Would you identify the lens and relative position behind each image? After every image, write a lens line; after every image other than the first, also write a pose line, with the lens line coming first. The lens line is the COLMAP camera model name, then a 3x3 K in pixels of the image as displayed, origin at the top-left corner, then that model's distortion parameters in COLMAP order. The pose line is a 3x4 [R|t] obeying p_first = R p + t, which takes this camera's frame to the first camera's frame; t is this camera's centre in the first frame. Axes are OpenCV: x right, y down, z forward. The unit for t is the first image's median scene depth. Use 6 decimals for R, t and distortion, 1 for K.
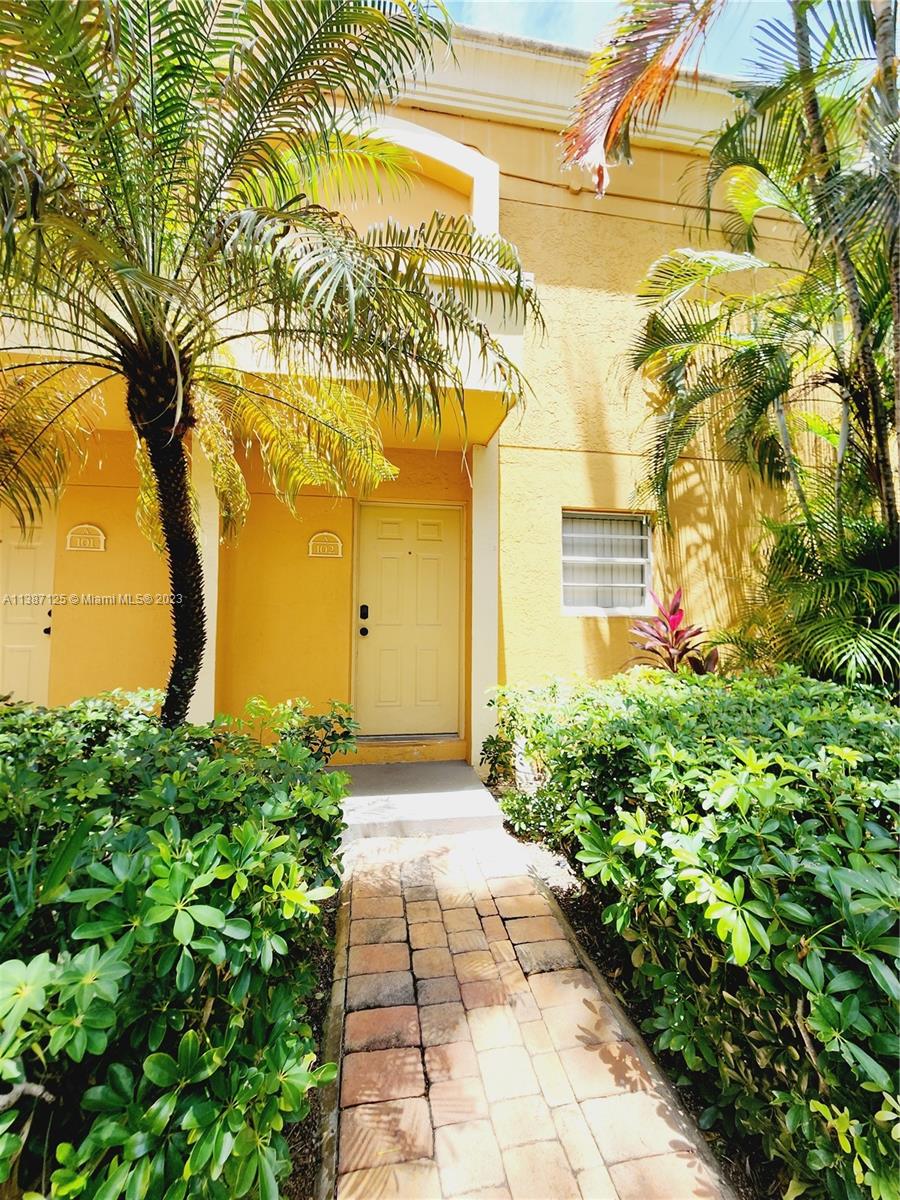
lens RADIAL K [[484.3, 0, 451.8], [0, 484.3, 600.8], [0, 0, 1]] dist [0.003021, 0.000833]
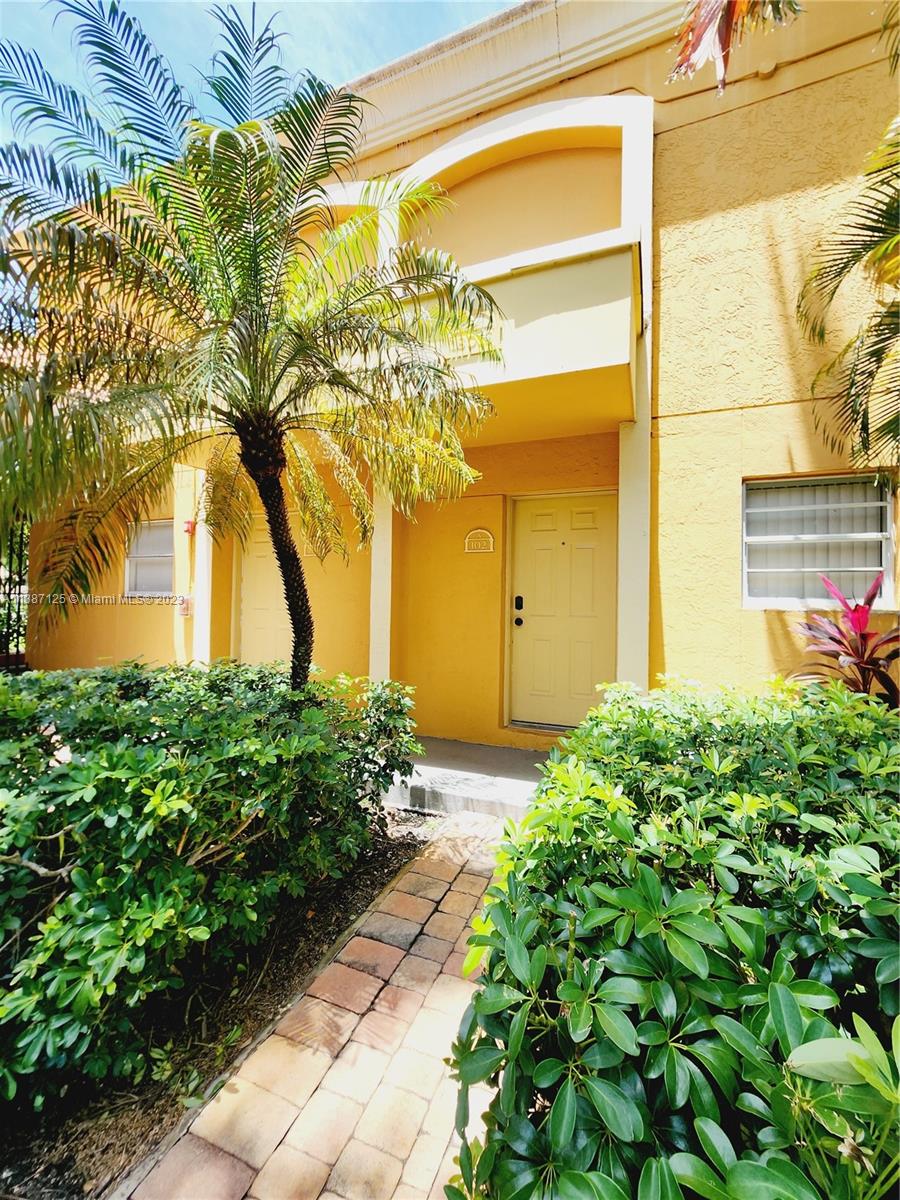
lens RADIAL K [[484.3, 0, 455.5], [0, 484.3, 599.6], [0, 0, 1]] dist [0.003021, 0.000833]
pose [[0.859219, 0.003810, -0.511594, 0.233758], [0.009331, 0.999689, 0.023117, -0.009256], [0.511523, -0.024636, 0.858916, 0.035896]]
